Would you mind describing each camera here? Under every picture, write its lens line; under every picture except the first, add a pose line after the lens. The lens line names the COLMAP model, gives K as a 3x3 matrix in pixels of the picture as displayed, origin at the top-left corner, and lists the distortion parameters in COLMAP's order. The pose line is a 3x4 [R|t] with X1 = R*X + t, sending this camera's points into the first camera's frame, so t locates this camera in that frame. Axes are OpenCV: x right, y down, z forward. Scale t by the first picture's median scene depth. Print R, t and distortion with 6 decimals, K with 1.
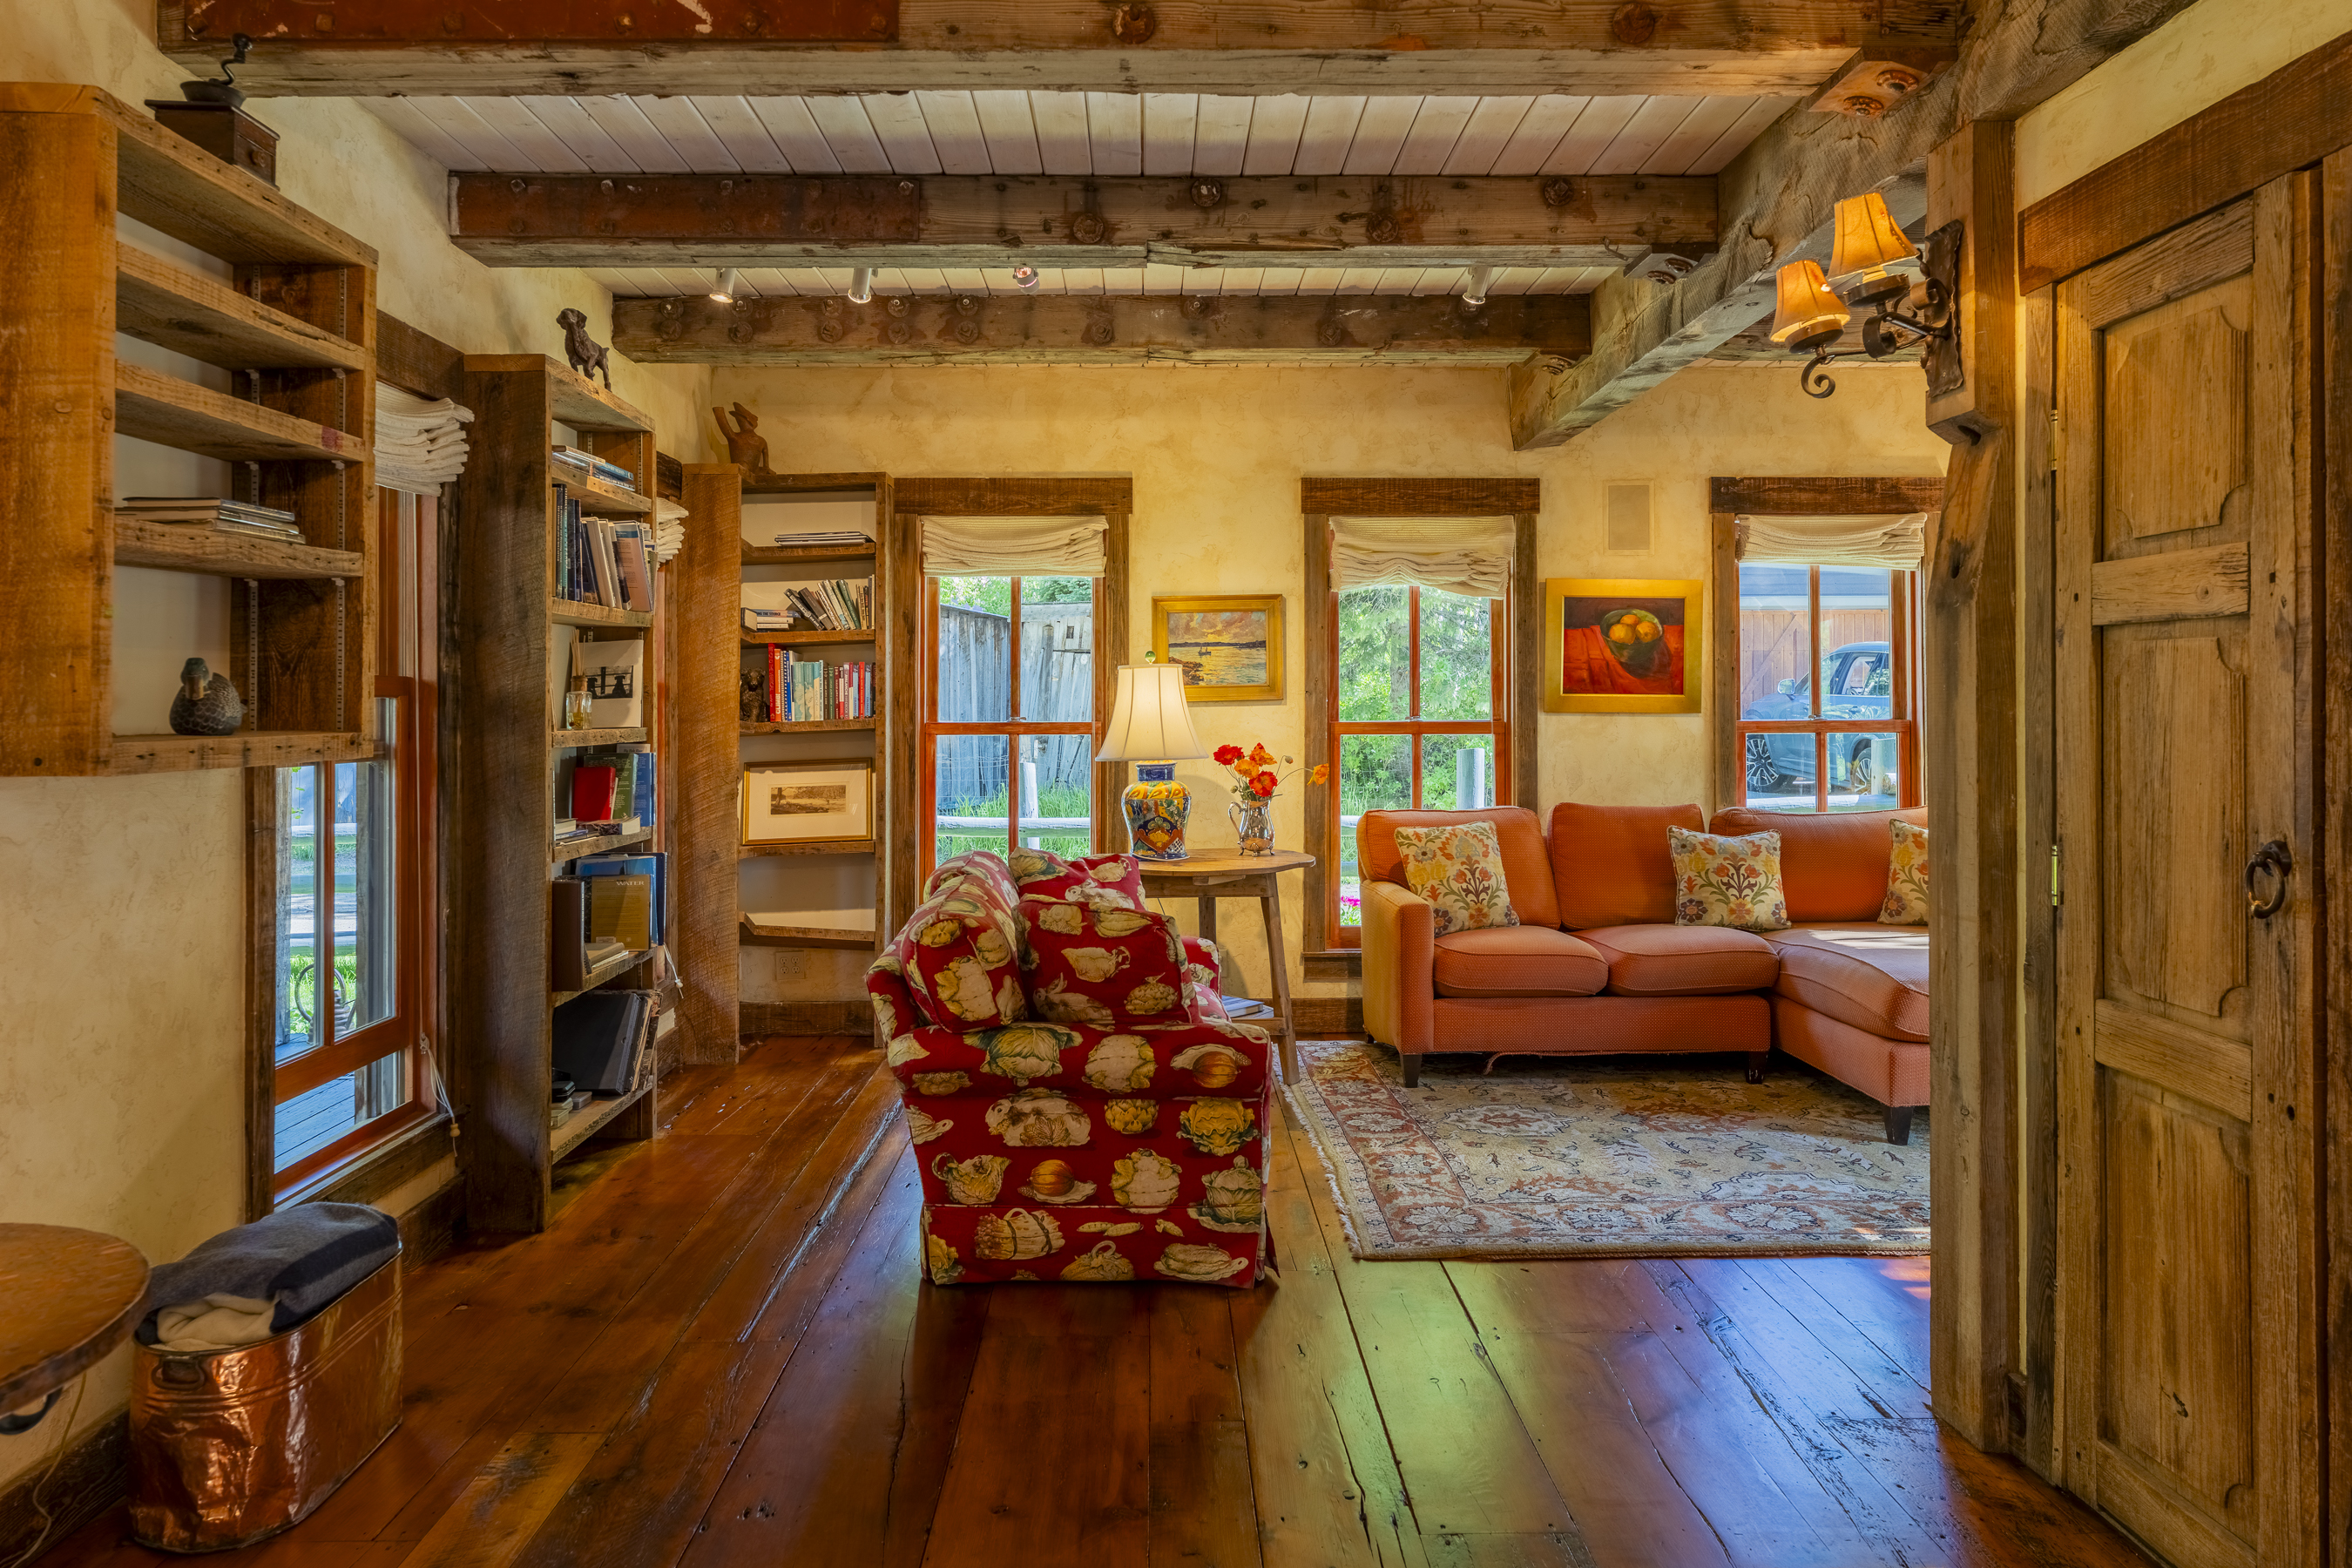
lens RADIAL K [[1590.6, 0, 1222.4], [0, 1590.6, 712.4], [0, 0, 1]] dist [-0.000379, 0.002596]
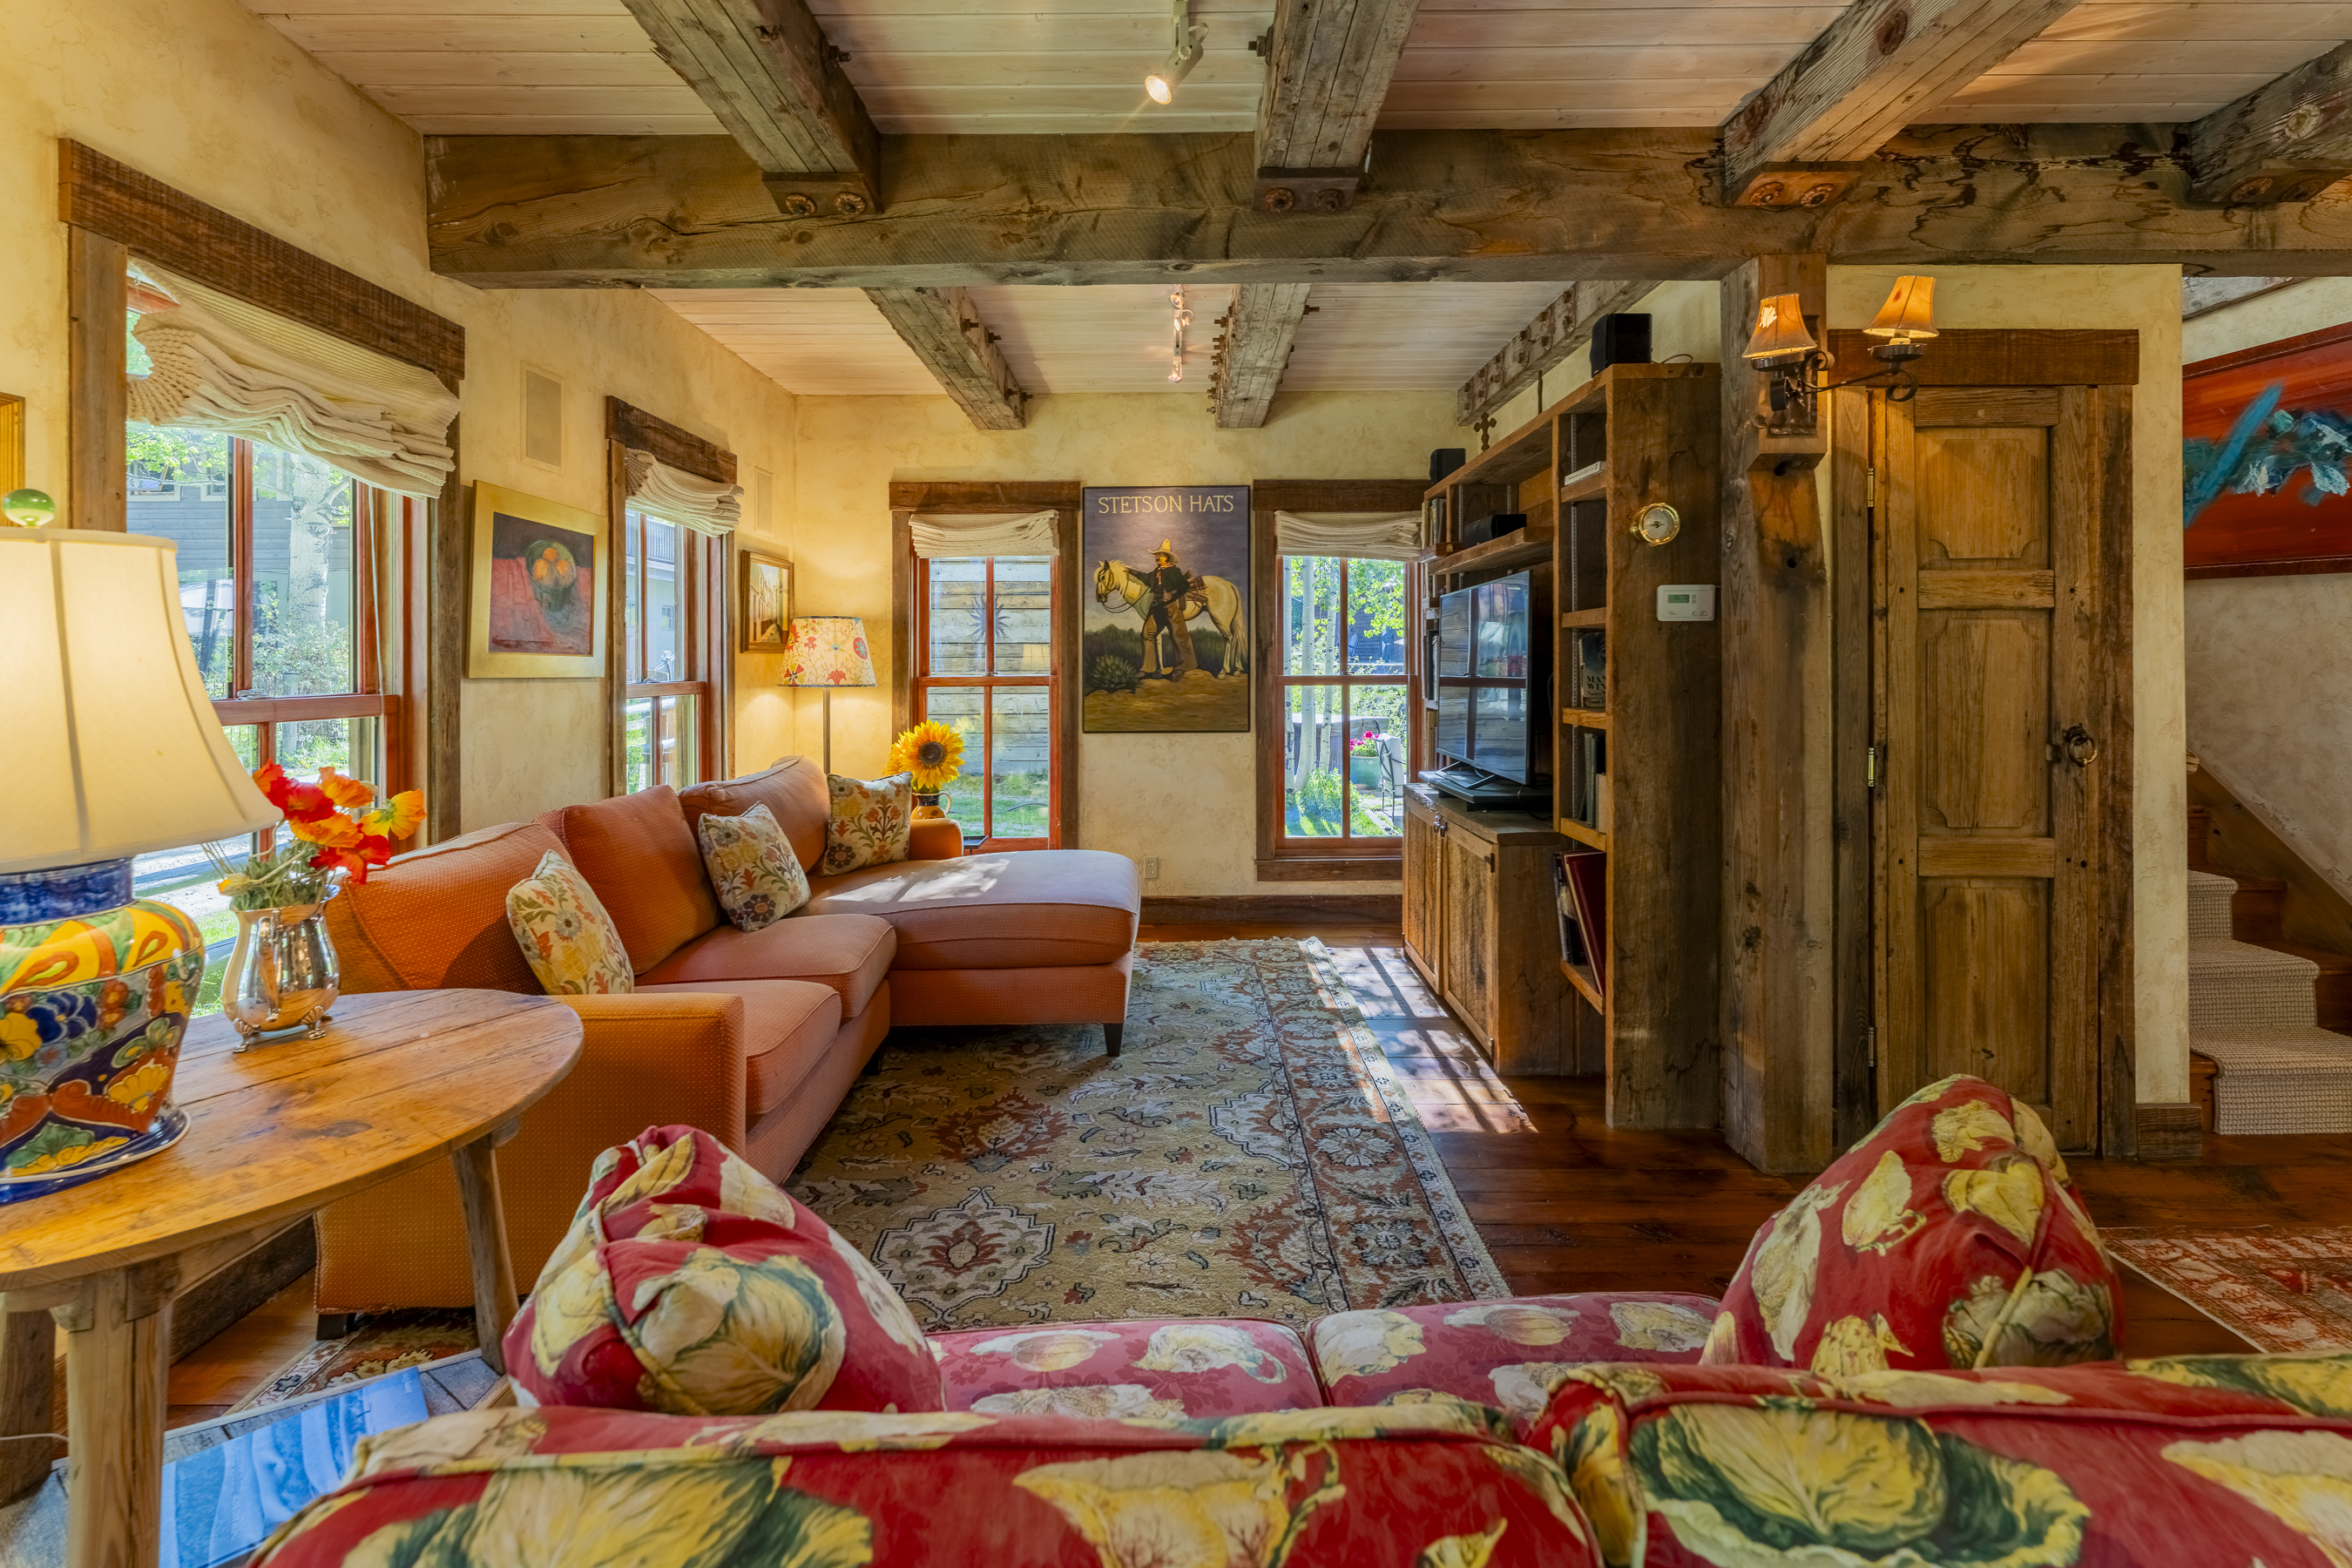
lens RADIAL K [[999.8, 0, 1159.2], [0, 999.8, 644.0], [0, 0, 1]] dist [-0.000856, -0.000698]
pose [[0.049277, 0.010562, 0.998729, -0.492225], [0.013037, 0.999852, -0.011218, -0.016003], [-0.998700, 0.013573, 0.049132, 1.653934]]
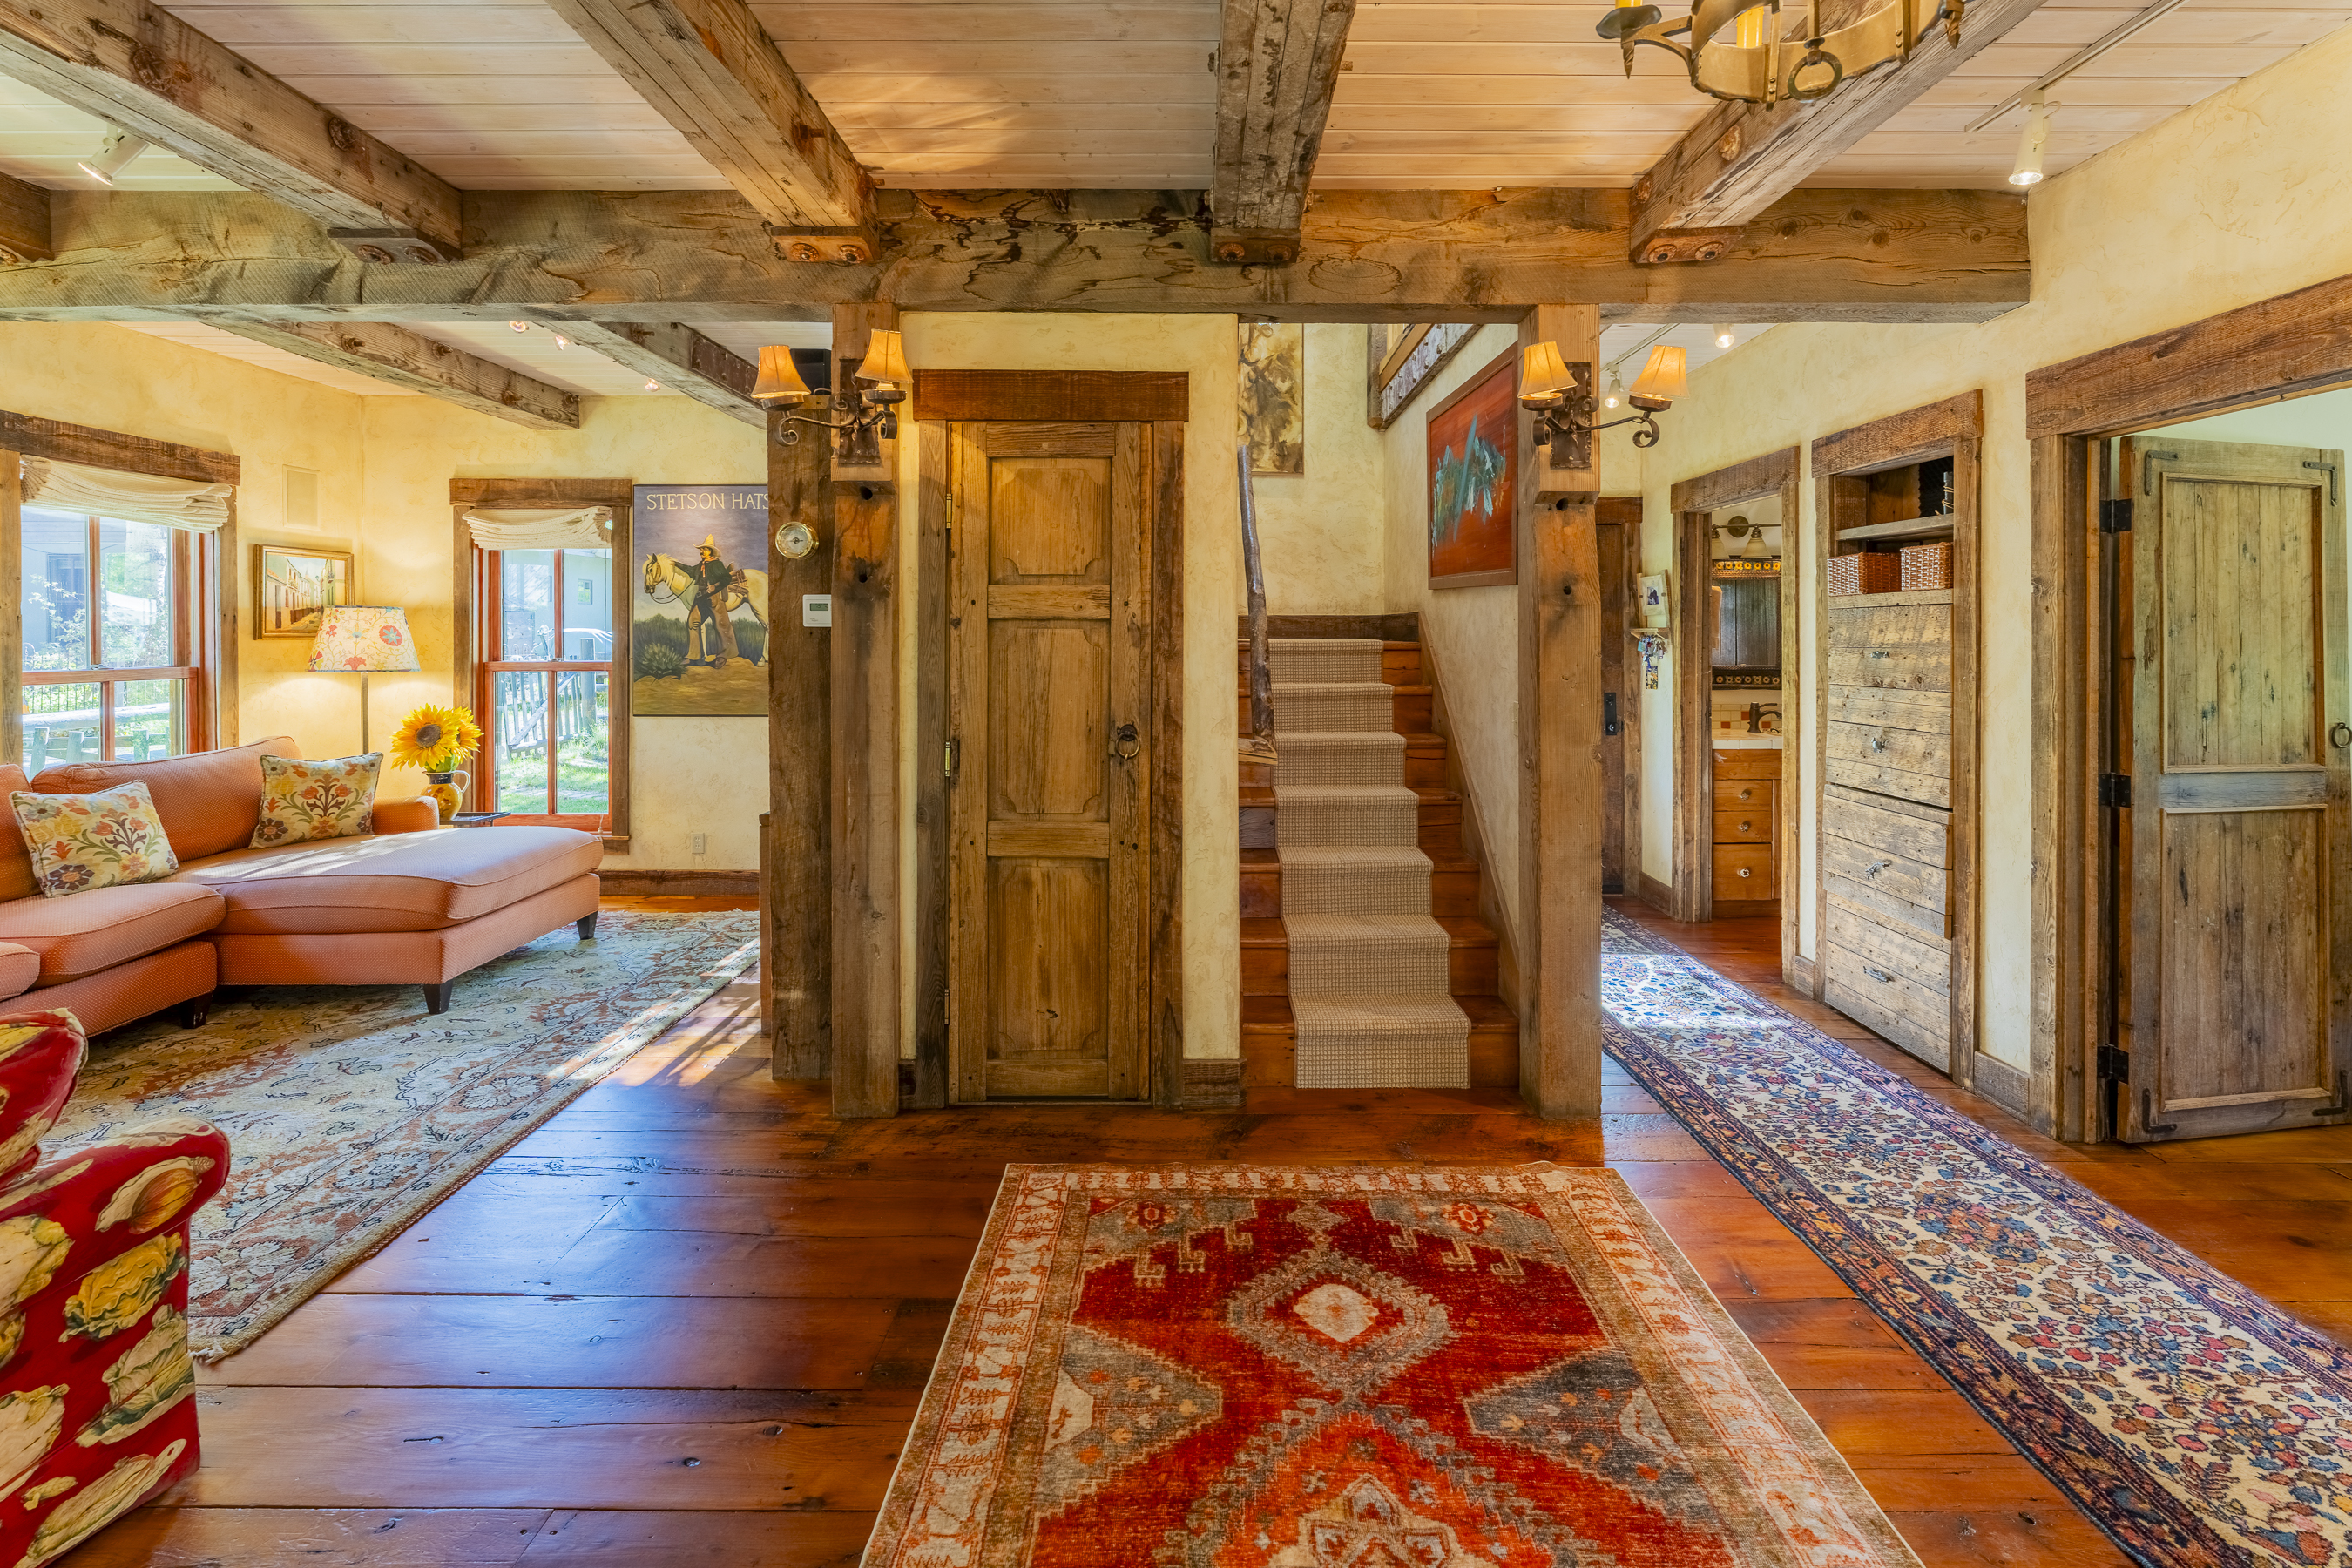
lens RADIAL K [[1006.0, 0, 1187.8], [0, 1006.0, 625.8], [0, 0, 1]] dist [-0.001862, 0.000083]
pose [[0.045768, 0.003745, 0.998945, -0.576644], [0.005106, 0.999979, -0.003983, -0.038821], [-0.998939, 0.005283, 0.045747, 0.686385]]
